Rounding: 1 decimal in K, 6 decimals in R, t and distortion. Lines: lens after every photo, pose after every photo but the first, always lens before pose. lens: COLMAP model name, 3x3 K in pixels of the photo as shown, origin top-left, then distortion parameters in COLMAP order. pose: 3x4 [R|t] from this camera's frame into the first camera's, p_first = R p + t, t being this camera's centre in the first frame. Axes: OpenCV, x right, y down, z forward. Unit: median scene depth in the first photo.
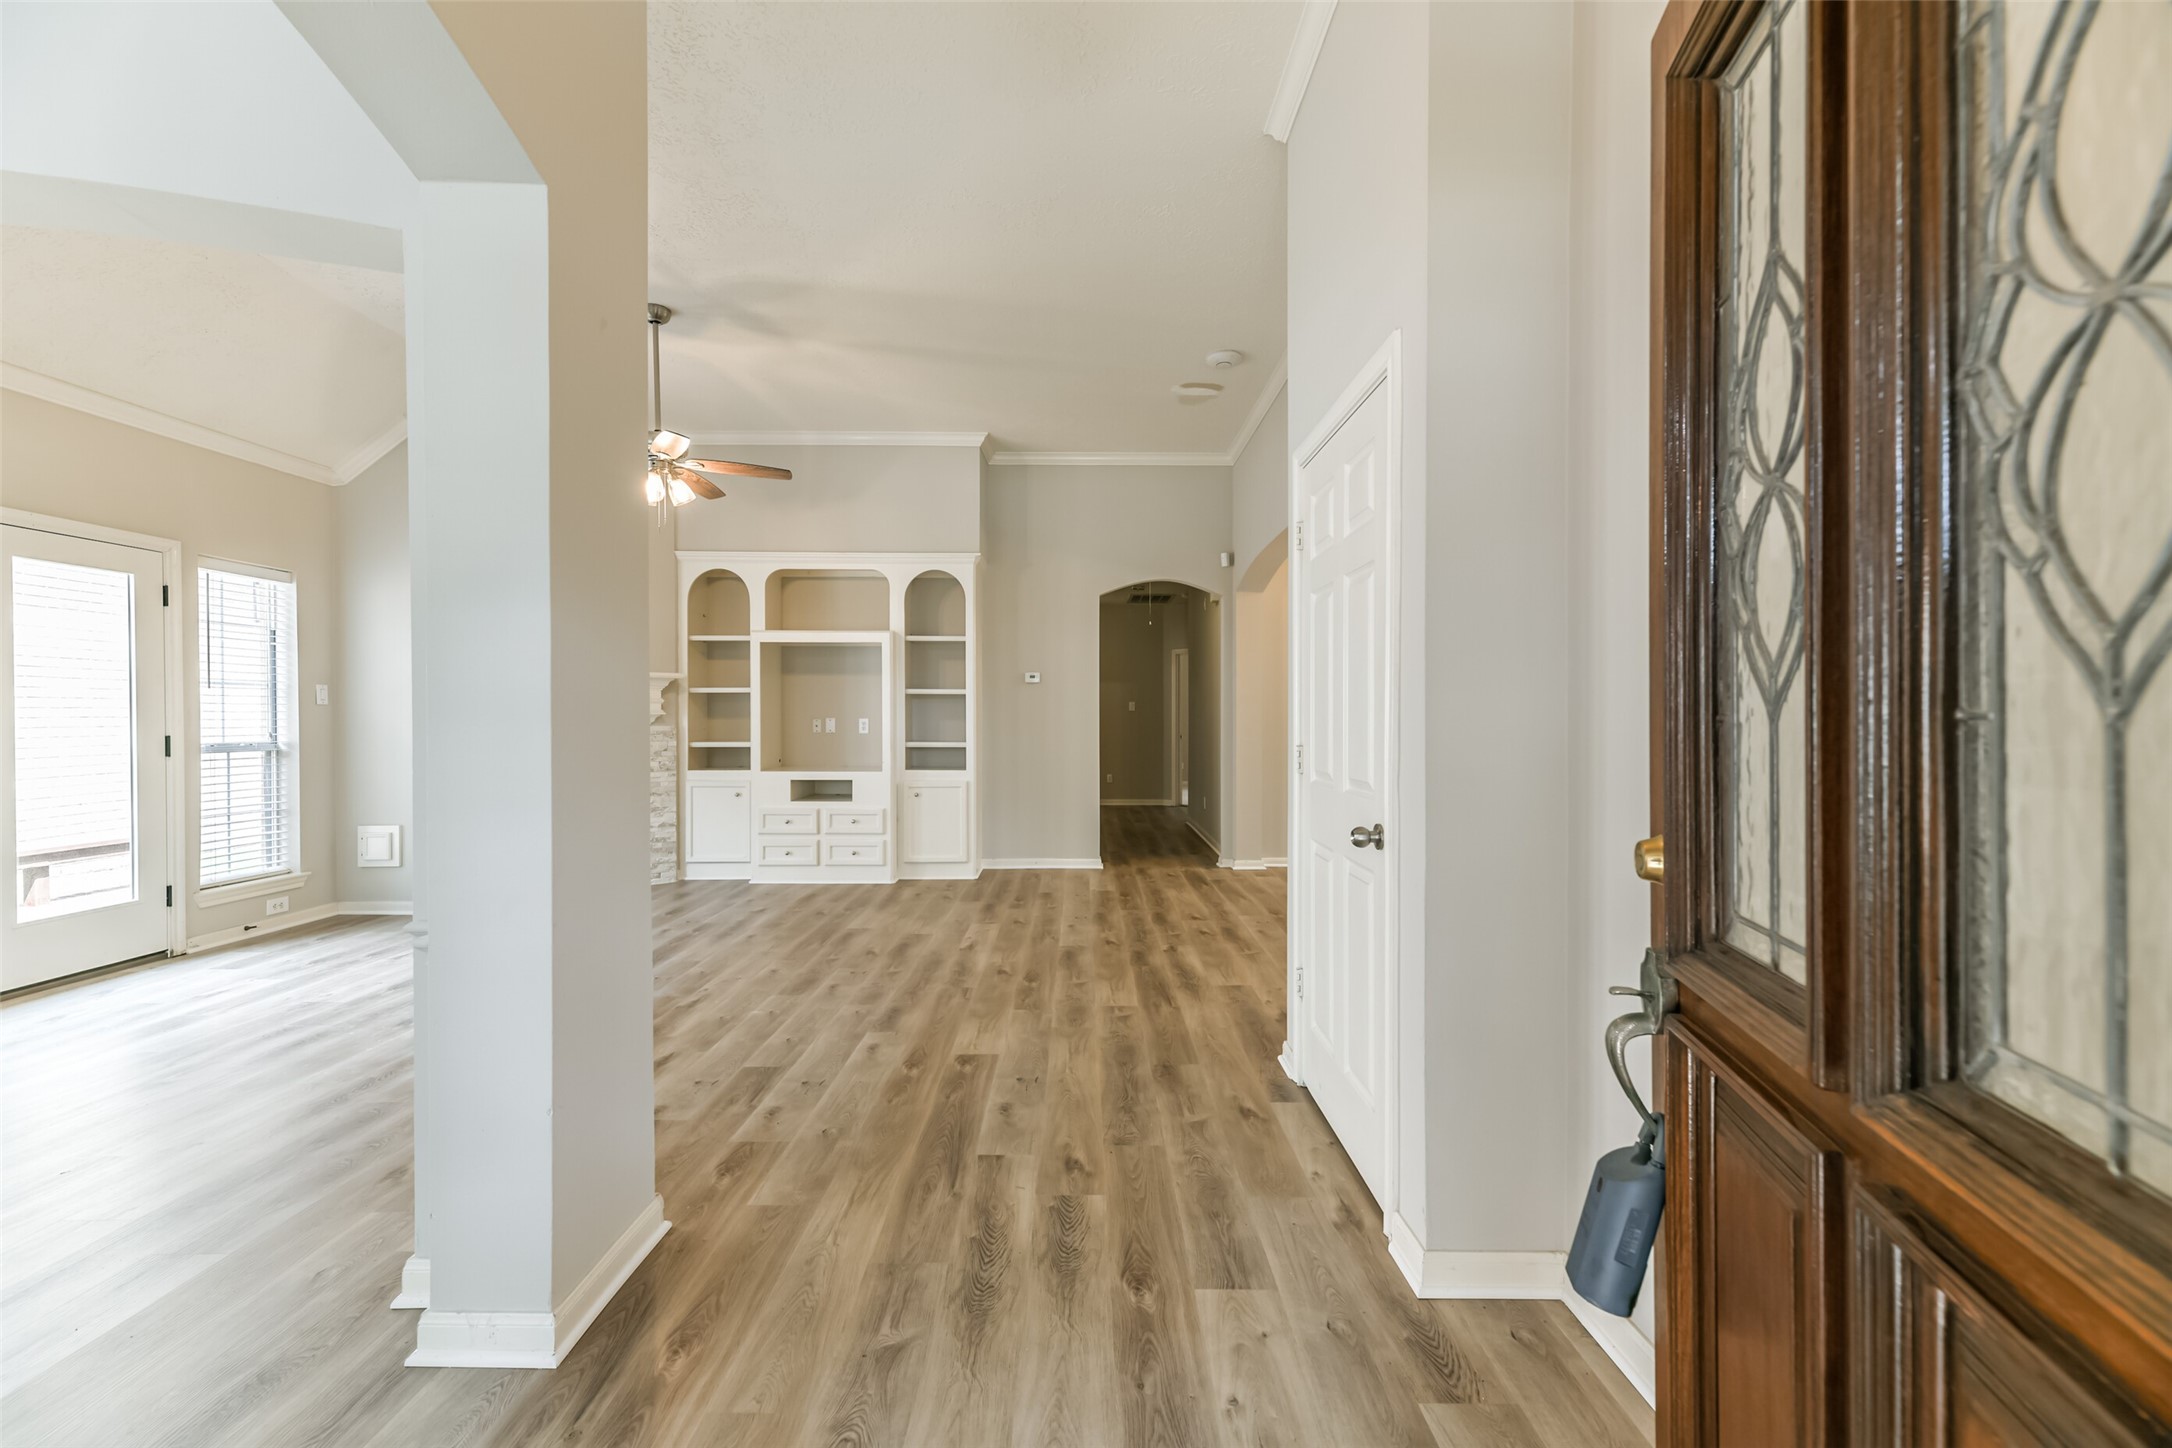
lens RADIAL K [[870.0, 0, 1084.4], [0, 870.0, 721.8], [0, 0, 1]] dist [0.002772, -0.000206]
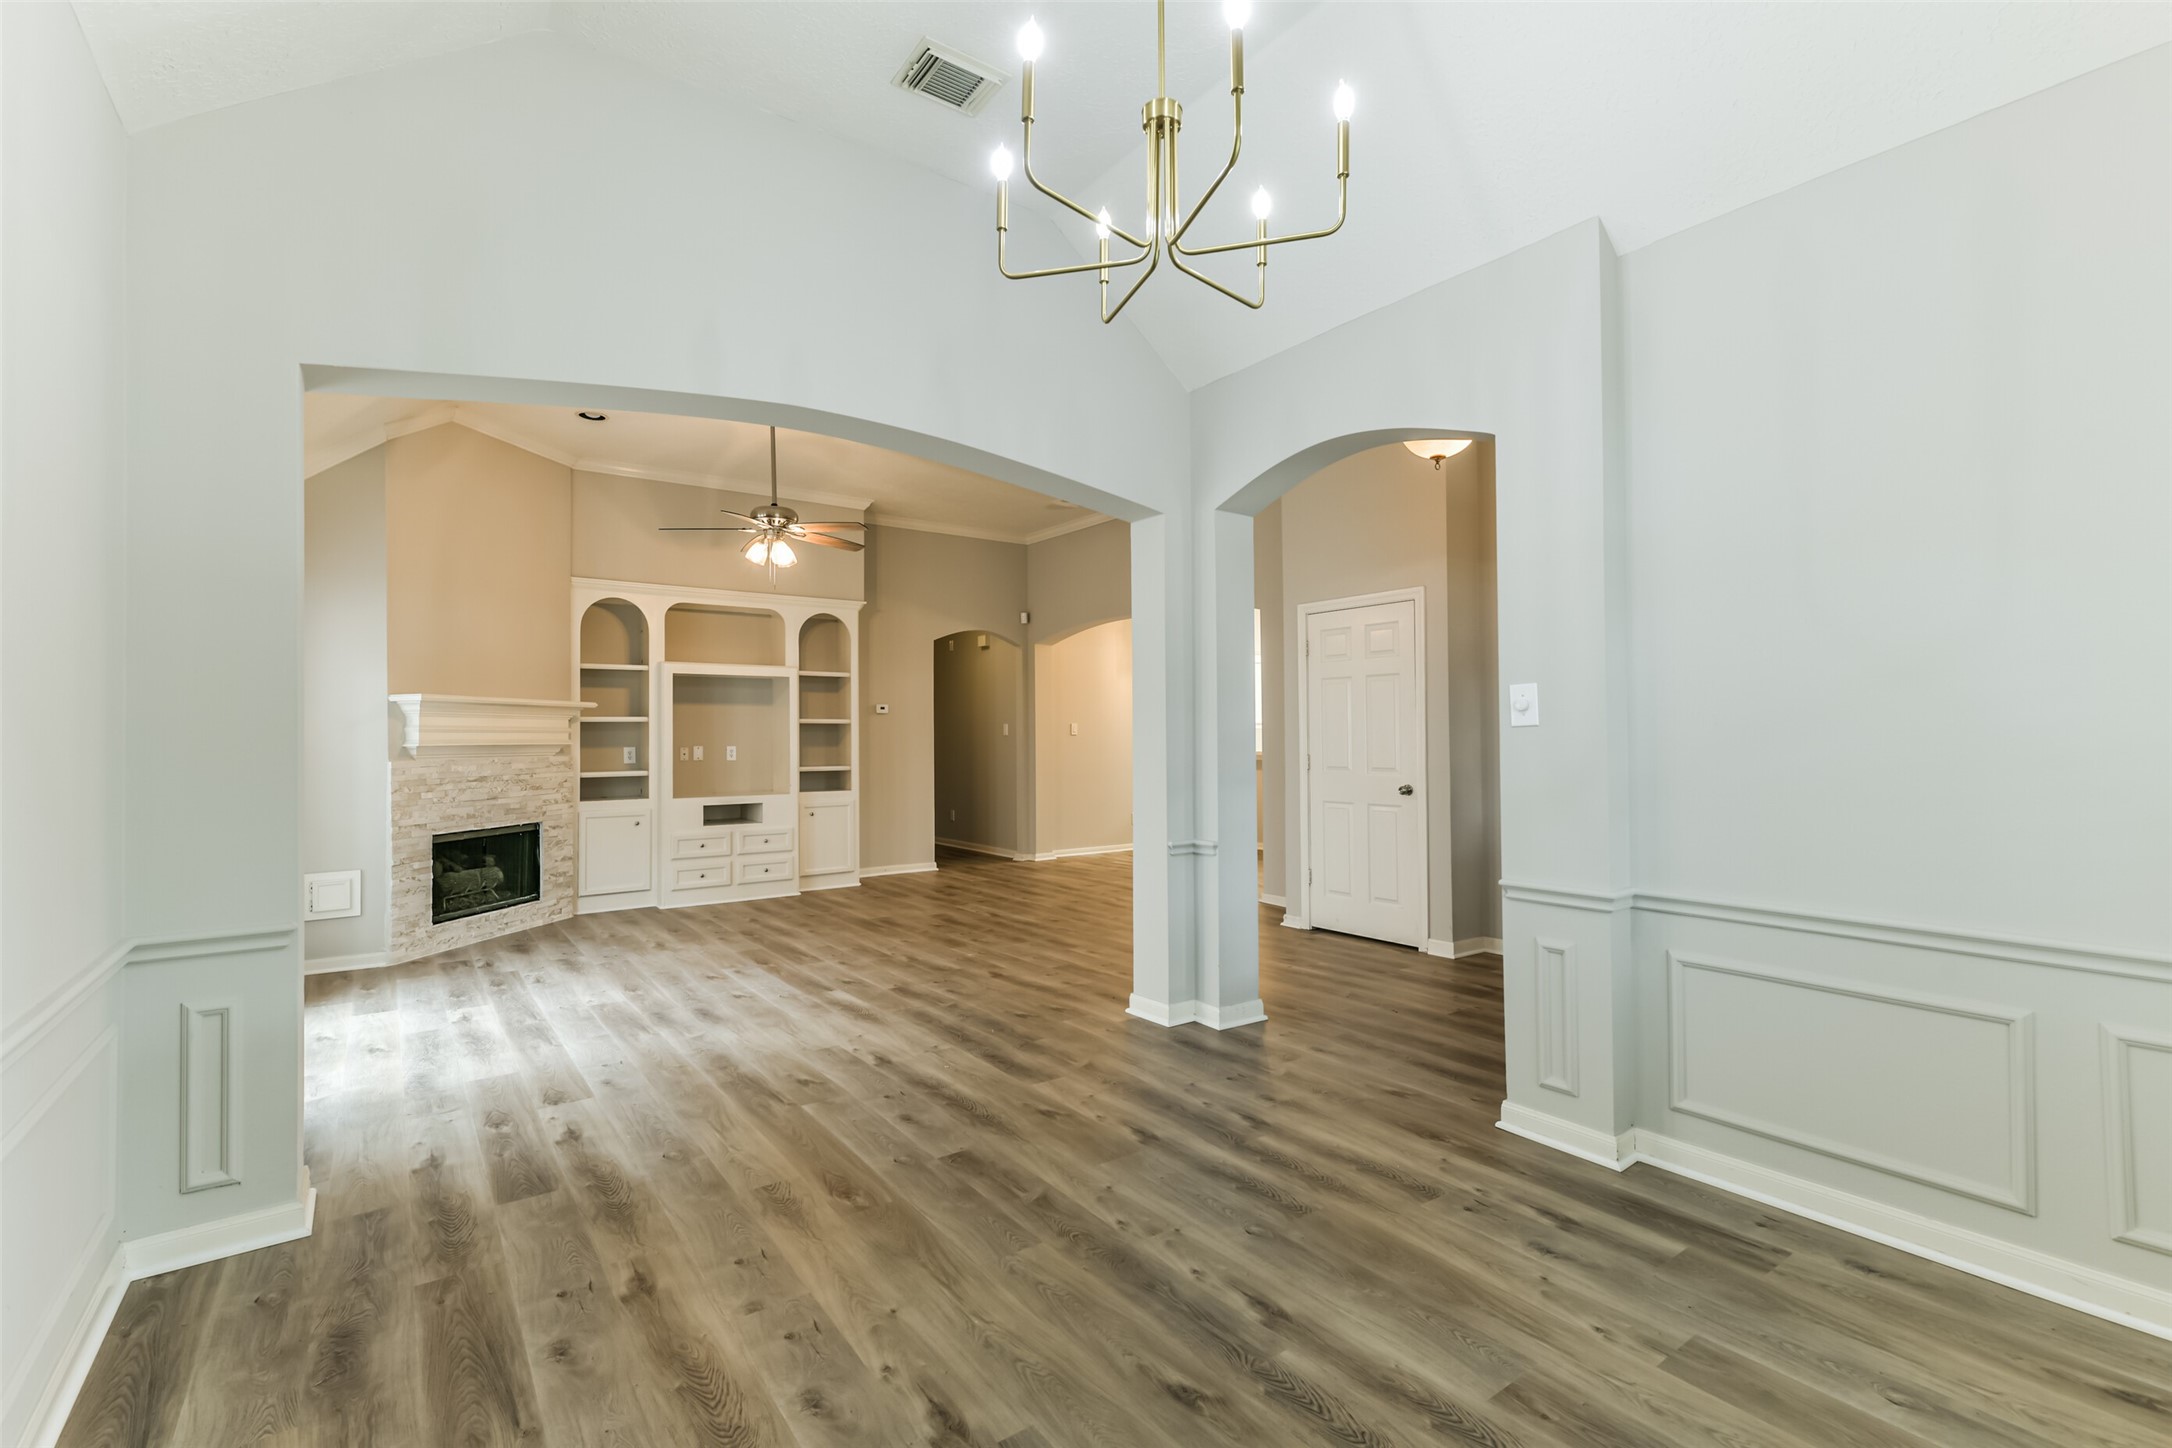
lens RADIAL K [[960.0, 0, 1099.7], [0, 960.0, 719.3], [0, 0, 1]] dist [0.003104, 0.000235]
pose [[0.813102, 0.004144, 0.582107, -0.616450], [0.012375, 0.999626, -0.024402, -0.002943], [-0.581990, 0.027045, 0.812746, -0.216814]]
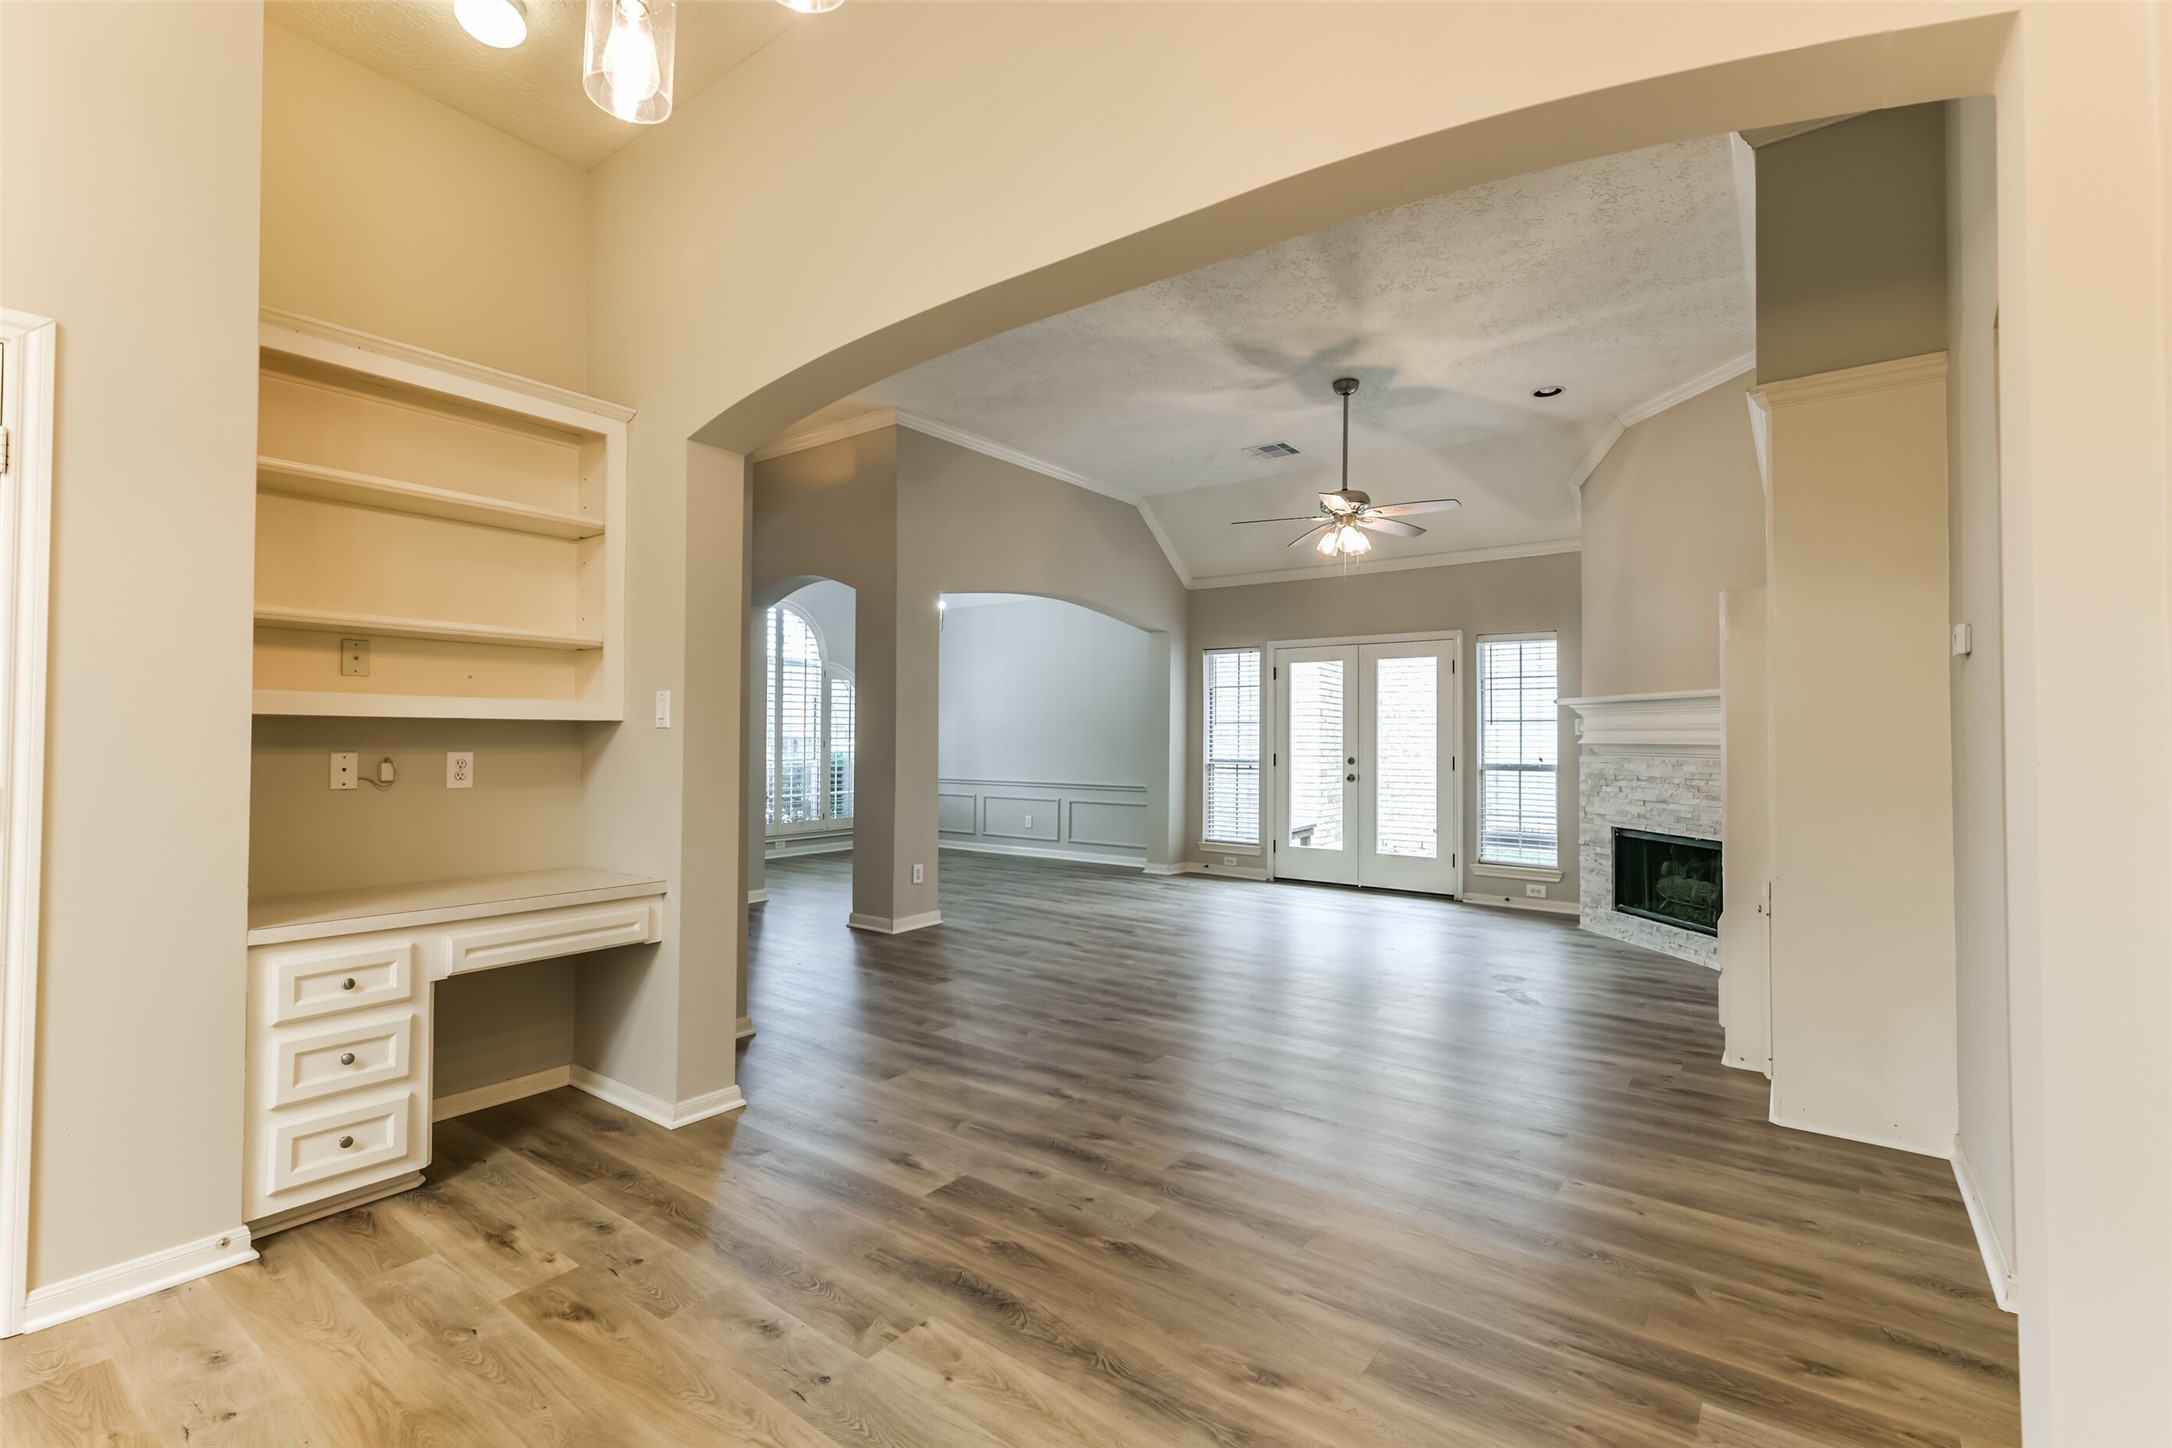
lens RADIAL K [[960.0, 0, 1083.8], [0, 960.0, 723.2], [0, 0, 1]] dist [0.003104, 0.000235]
pose [[-0.613582, -0.016068, -0.789468, 0.476413], [-0.011338, 0.999869, -0.011539, -0.011130], [0.789550, 0.001871, -0.613684, 1.037627]]
